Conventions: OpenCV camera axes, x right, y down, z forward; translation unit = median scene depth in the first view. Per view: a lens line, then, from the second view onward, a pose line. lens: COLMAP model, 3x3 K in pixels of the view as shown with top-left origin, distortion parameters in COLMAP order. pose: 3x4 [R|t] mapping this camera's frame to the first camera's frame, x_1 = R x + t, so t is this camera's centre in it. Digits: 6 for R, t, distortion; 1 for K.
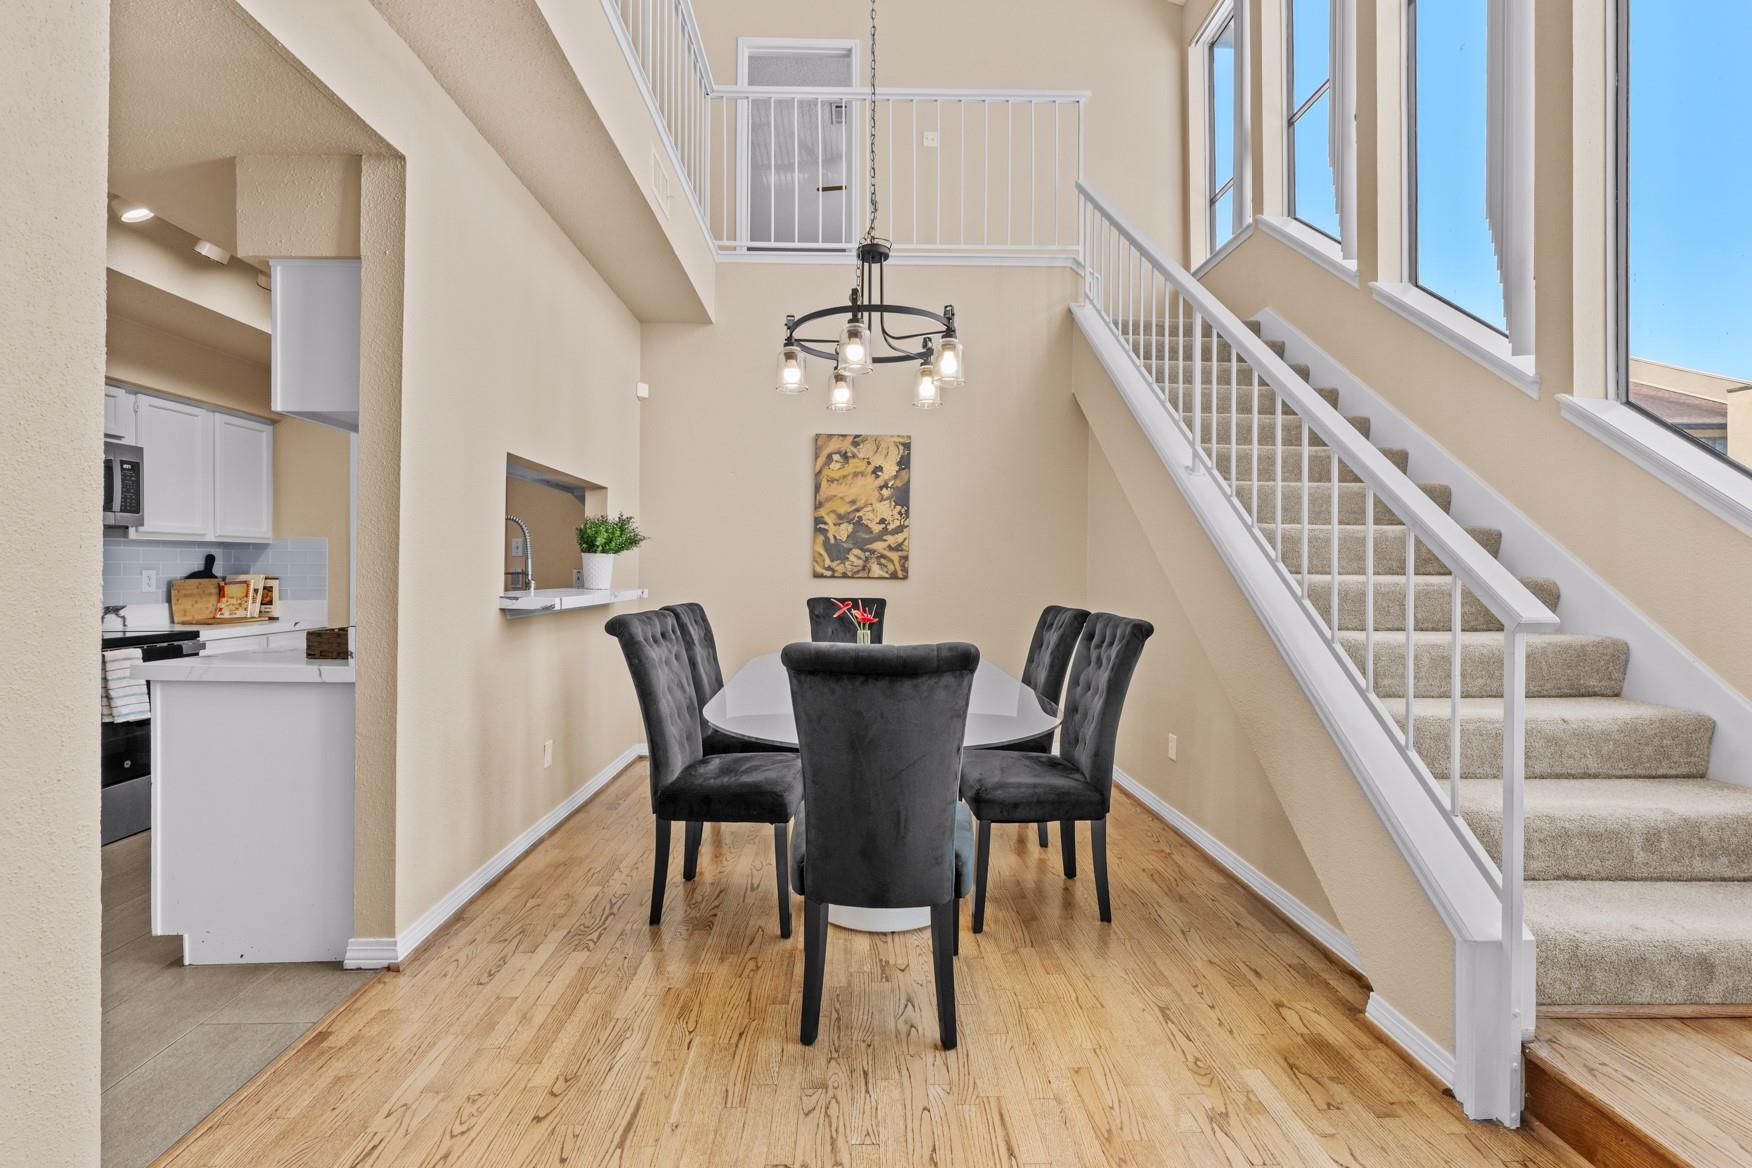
lens RADIAL K [[750.6, 0, 871.0], [0, 750.6, 574.4], [0, 0, 1]] dist [-0.001460, -0.000219]
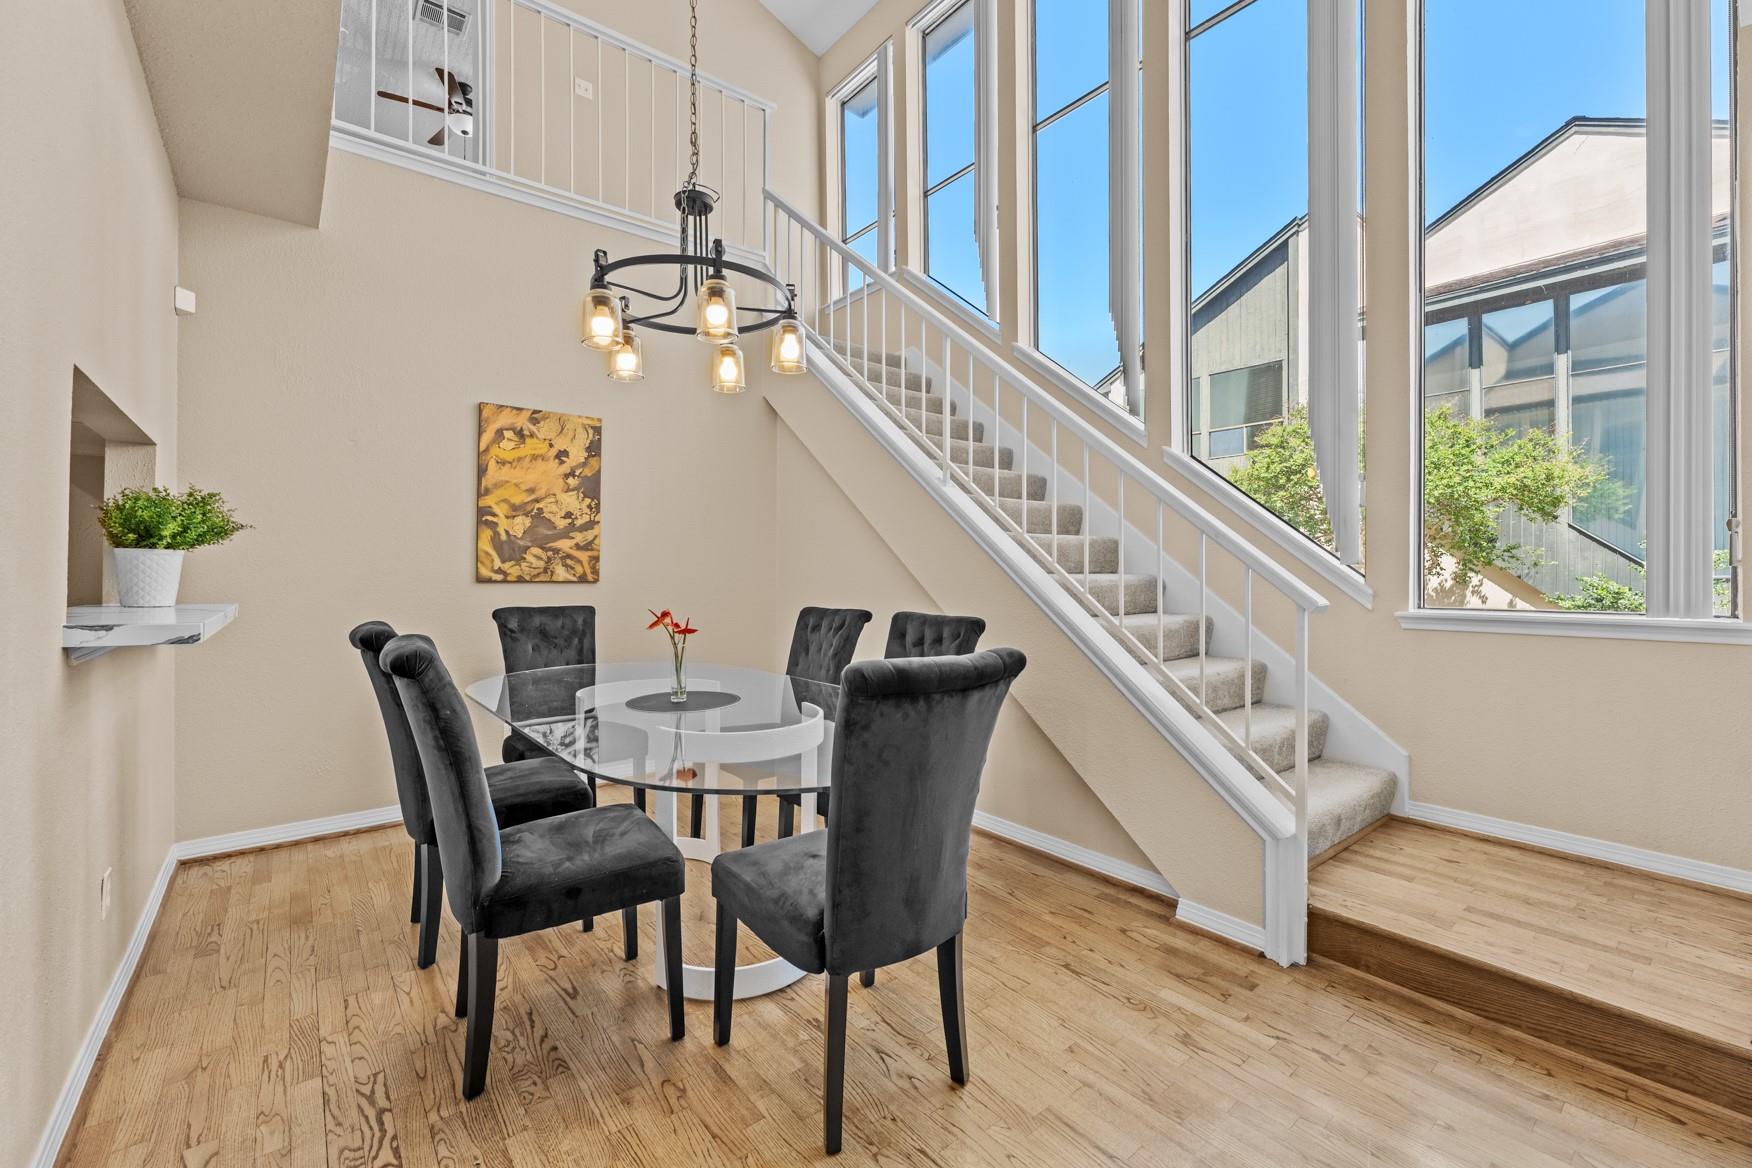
lens RADIAL K [[727.2, 0, 873.9], [0, 727.2, 571.1], [0, 0, 1]] dist [-0.002370, -0.000029]
pose [[0.796238, -0.006184, 0.604953, -0.214484], [0.009733, 0.999949, -0.002589, -0.002052], [-0.604906, 0.007950, 0.796257, 0.138634]]
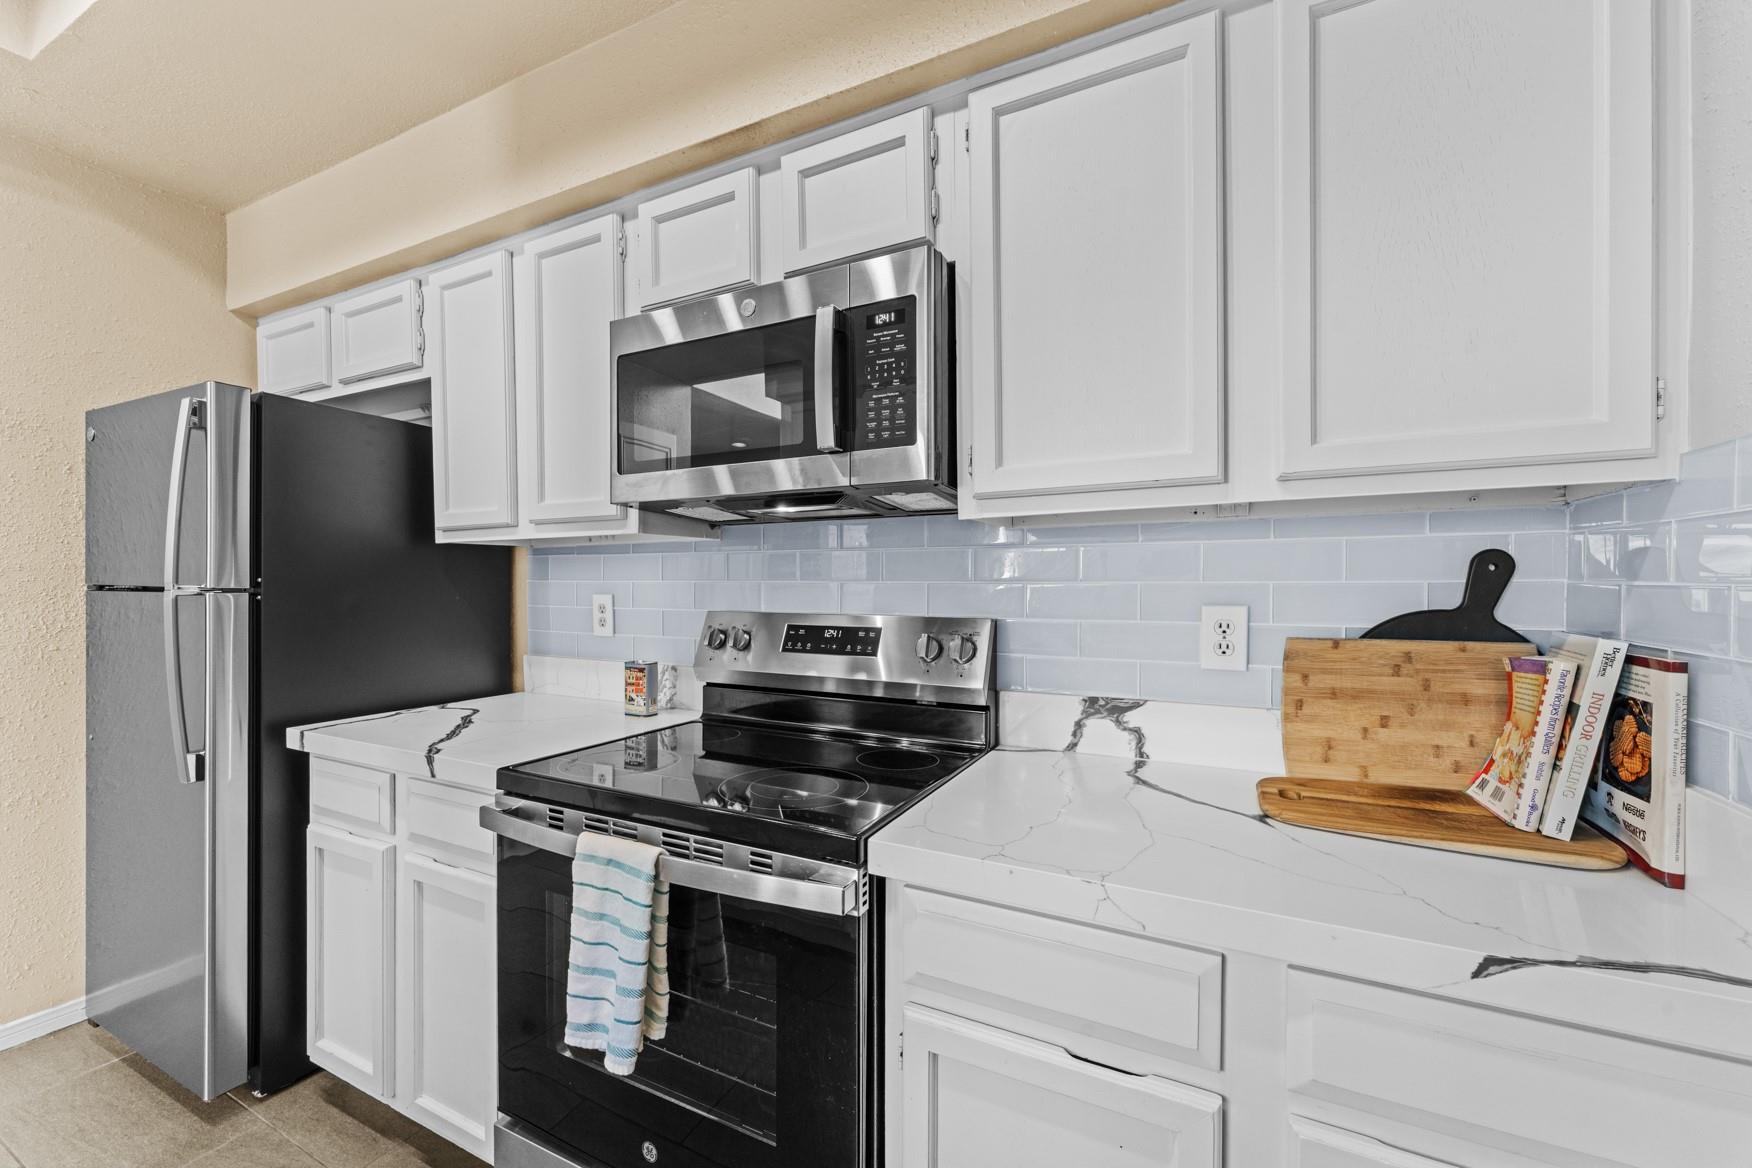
lens RADIAL K [[697.7, 0, 879.9], [0, 697.7, 587.1], [0, 0, 1]] dist [-0.000530, -0.000230]
pose [[-0.471995, 0.003507, -0.881594, -0.553528], [-0.005884, 0.999957, 0.007128, -0.014086], [0.881581, 0.008552, -0.471955, 0.918162]]
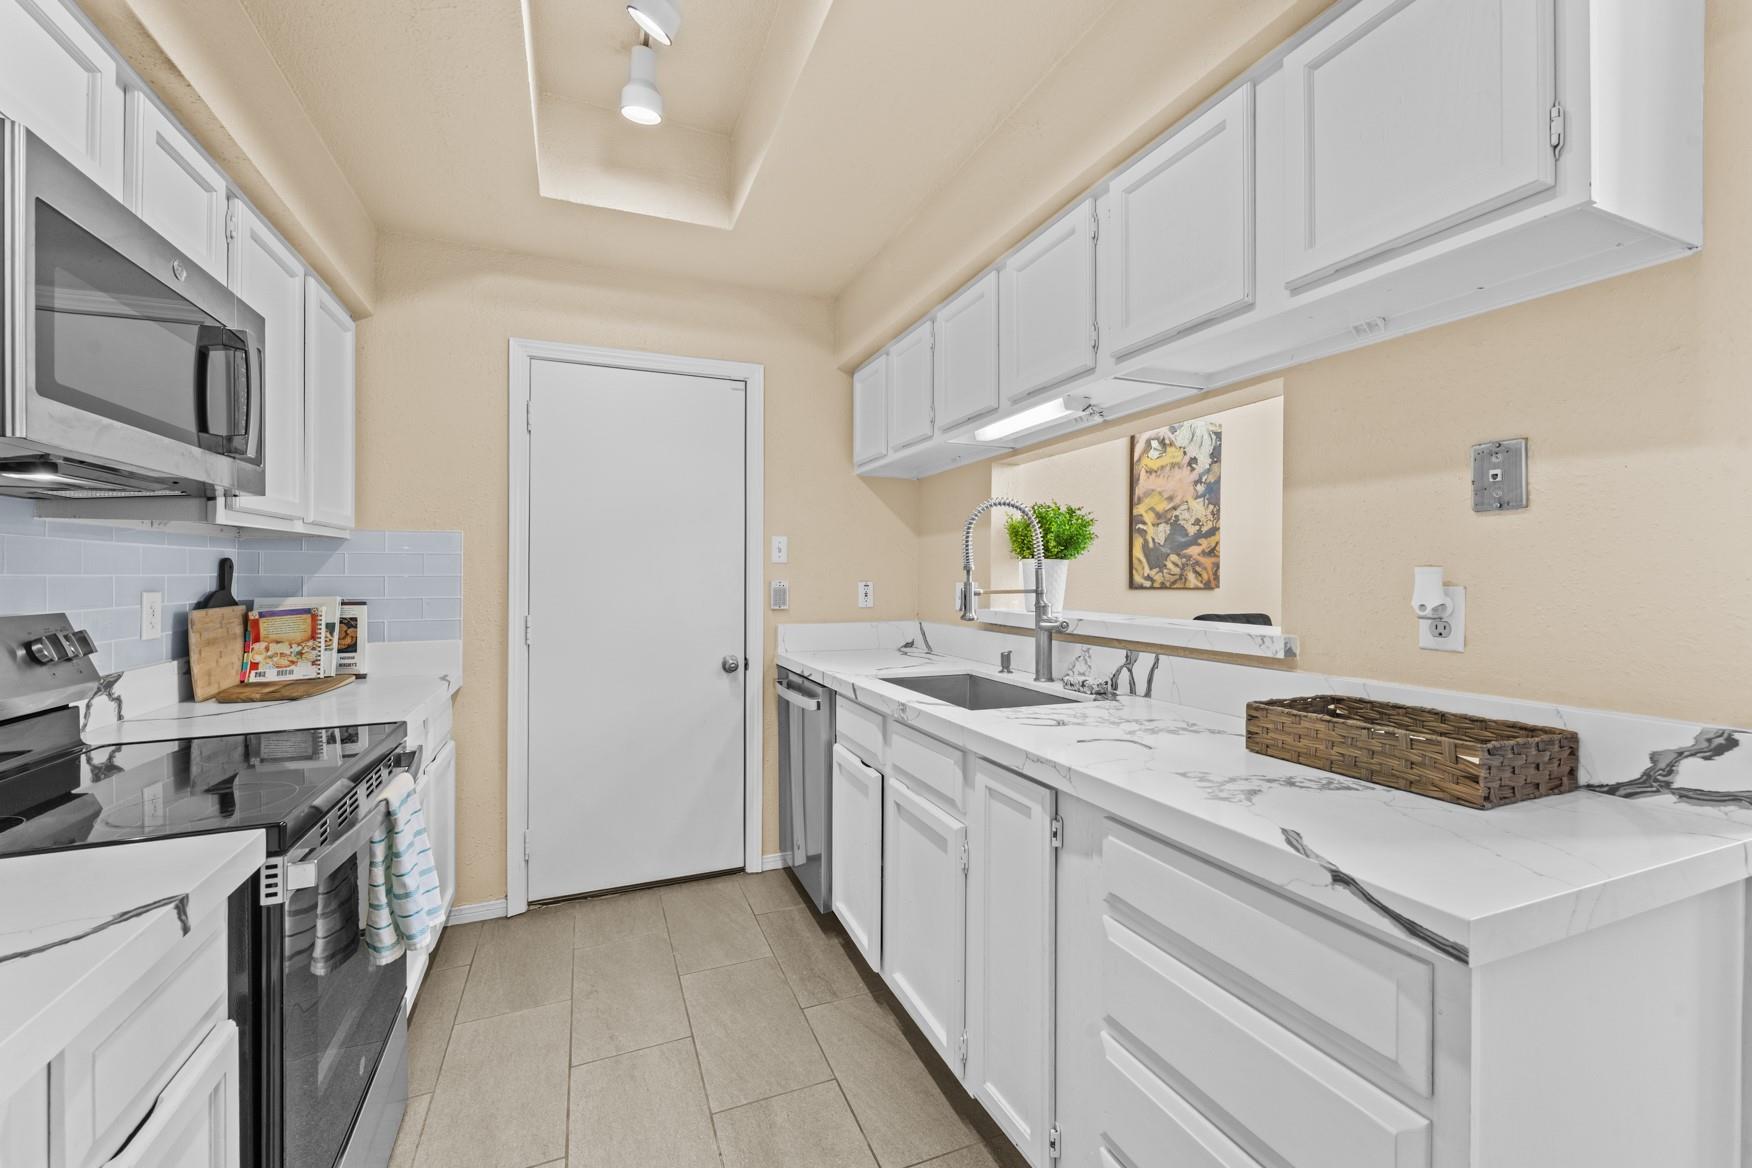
lens RADIAL K [[704.4, 0, 869.6], [0, 704.4, 574.1], [0, 0, 1]] dist [-0.002991, -0.000230]
pose [[0.935559, -0.004856, 0.353137, -0.635561], [0.007152, 0.999961, -0.005198, -0.010410], [-0.353098, 0.007388, 0.935557, 0.394580]]
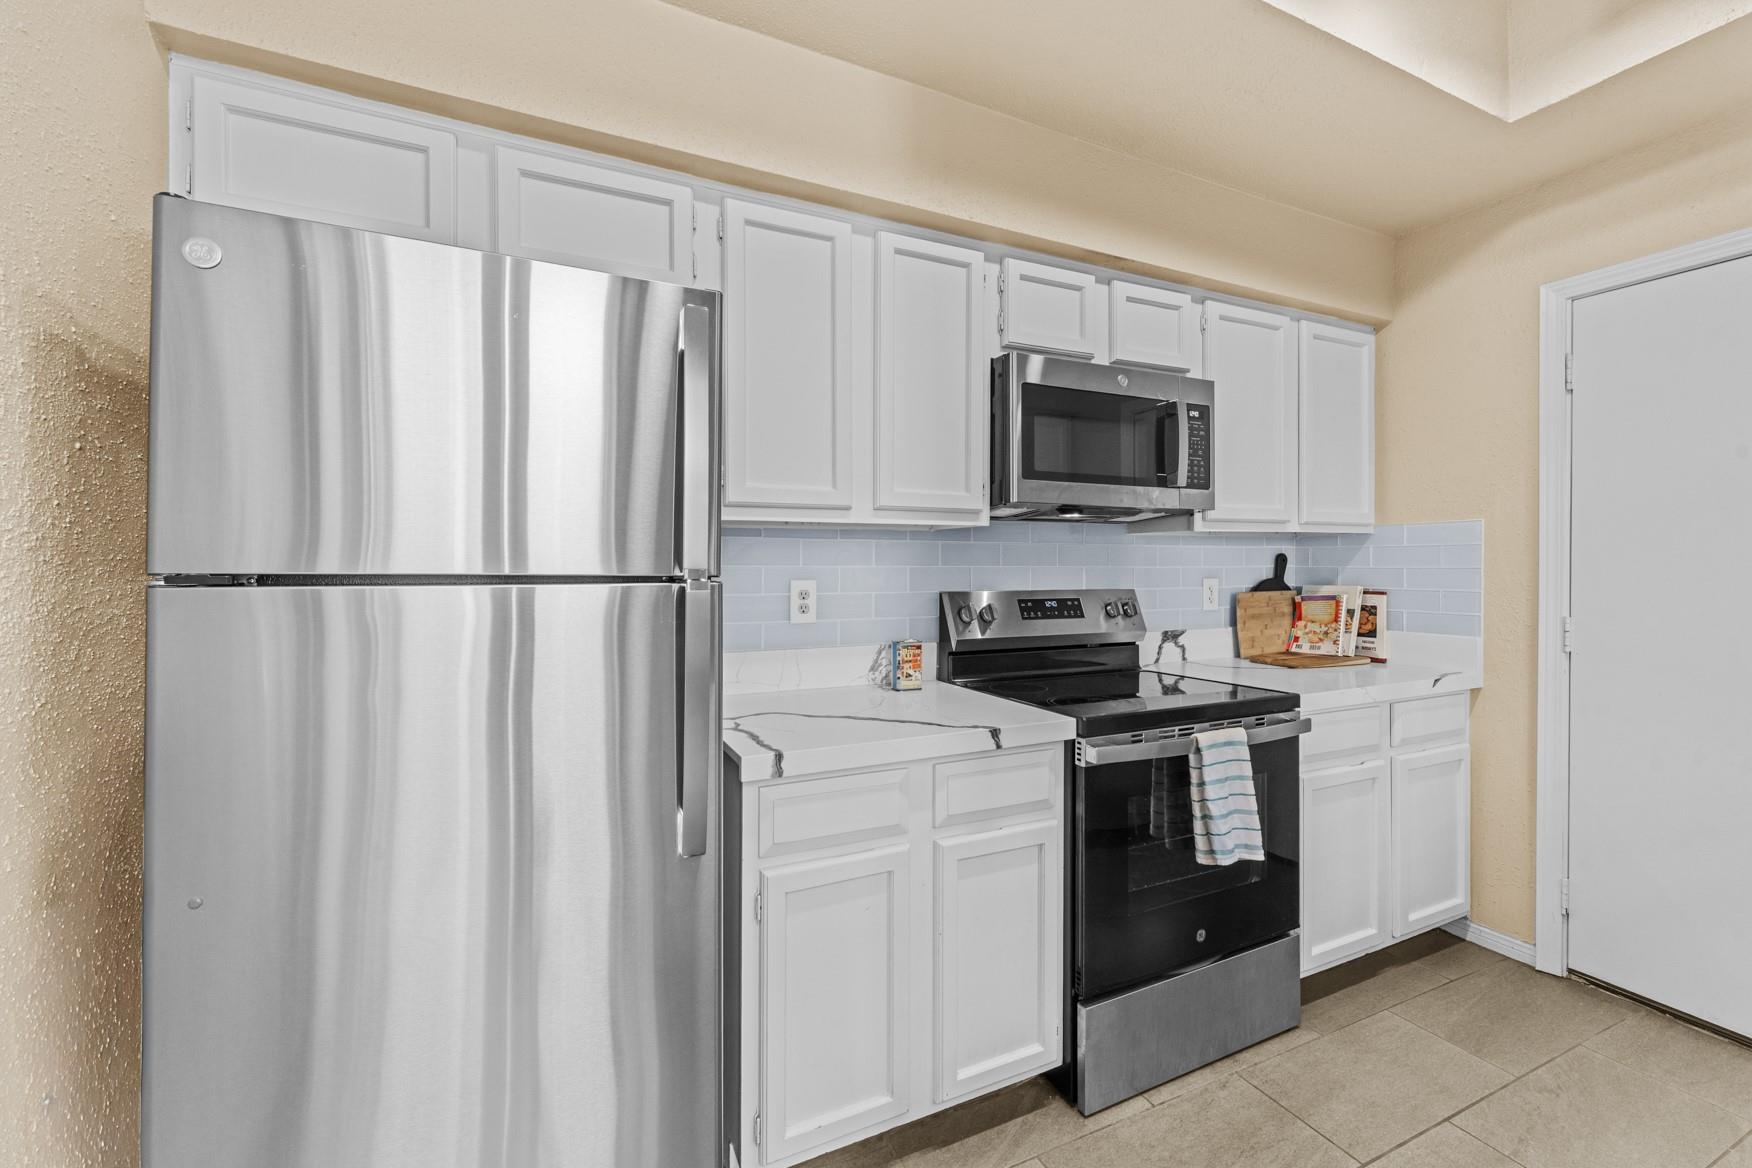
lens RADIAL K [[702.0, 0, 871.1], [0, 702.0, 566.5], [0, 0, 1]] dist [-0.003221, -0.000240]
pose [[0.390602, -0.002207, -0.920557, -0.448911], [-0.003302, 0.999987, -0.003798, -0.011980], [0.920554, 0.004523, 0.390589, 0.420890]]
